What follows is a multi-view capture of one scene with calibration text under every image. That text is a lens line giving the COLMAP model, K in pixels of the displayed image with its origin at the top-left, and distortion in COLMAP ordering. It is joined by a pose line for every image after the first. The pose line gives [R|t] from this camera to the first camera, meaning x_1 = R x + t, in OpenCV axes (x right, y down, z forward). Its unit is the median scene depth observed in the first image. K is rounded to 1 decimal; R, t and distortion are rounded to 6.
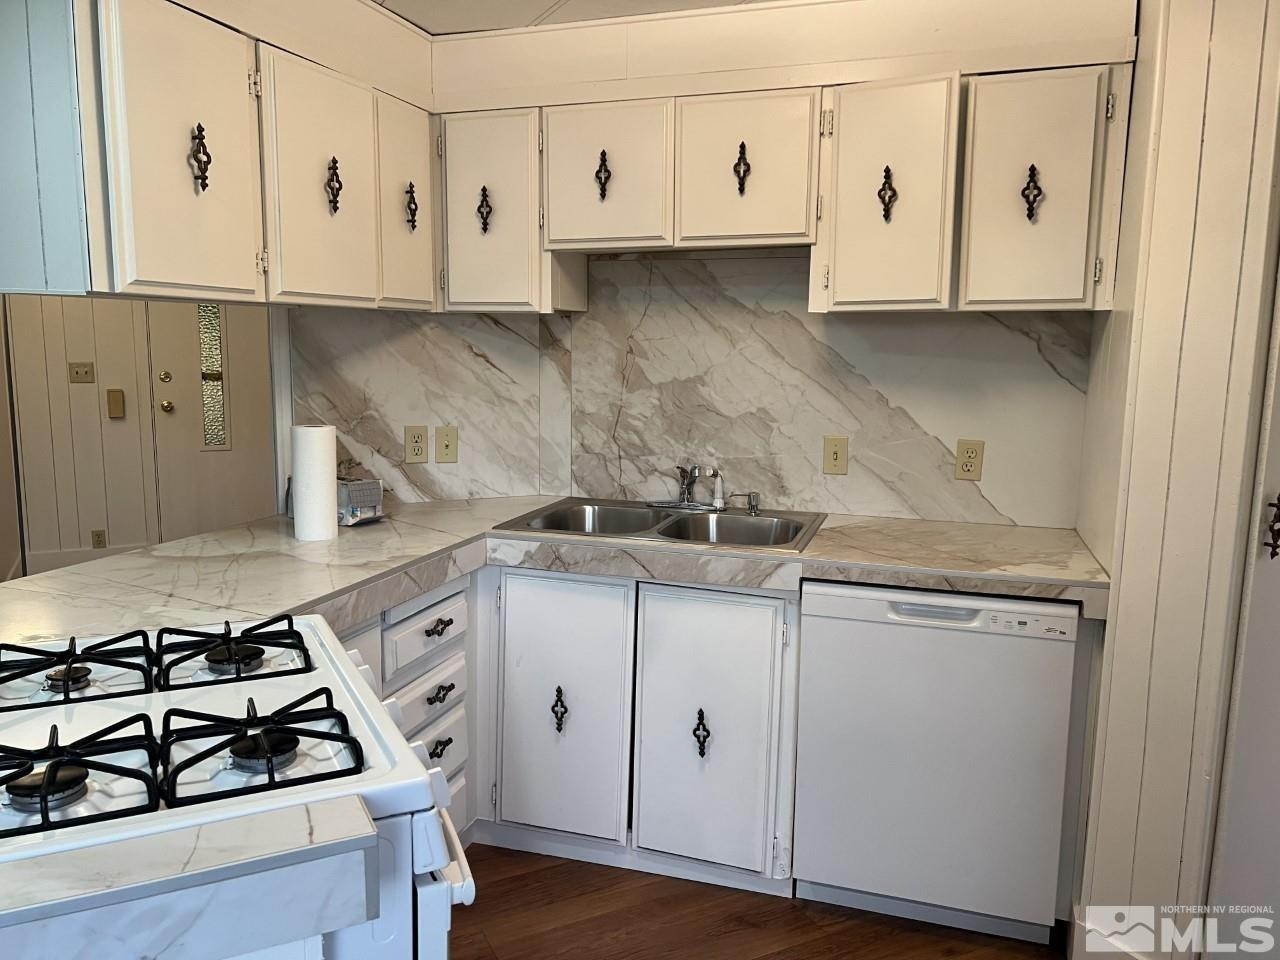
lens RADIAL K [[964.0, 0, 637.9], [0, 964.0, 473.9], [0, 0, 1]] dist [0.078763, -0.114125]
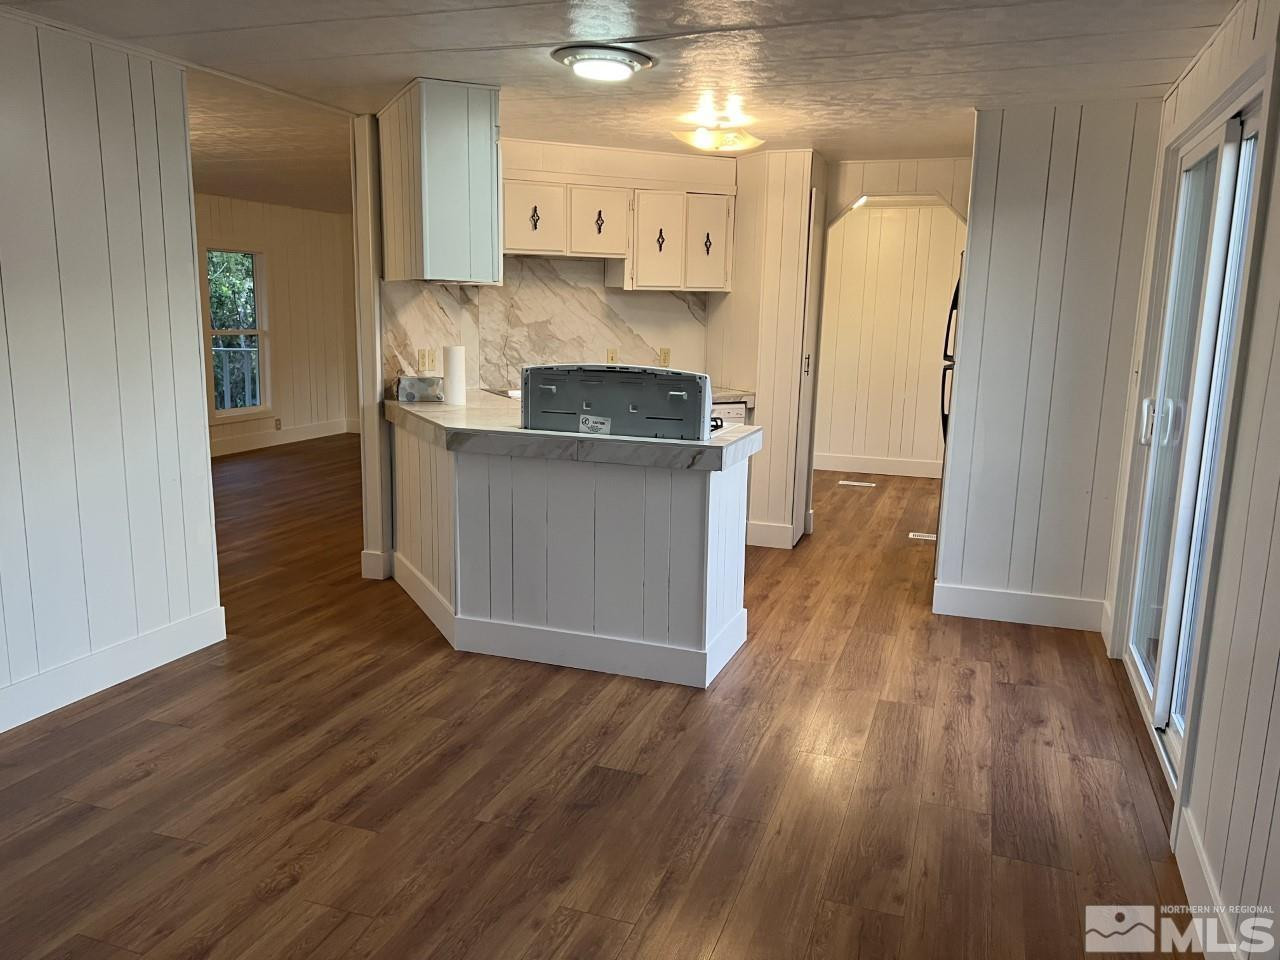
lens RADIAL K [[964.0, 0, 637.9], [0, 964.0, 473.9], [0, 0, 1]] dist [0.078763, -0.114125]
pose [[0.713227, -0.115100, 0.691419, -1.180715], [0.083793, 0.993353, 0.078926, 0.067593], [-0.695907, 0.001644, 0.718130, -0.513900]]
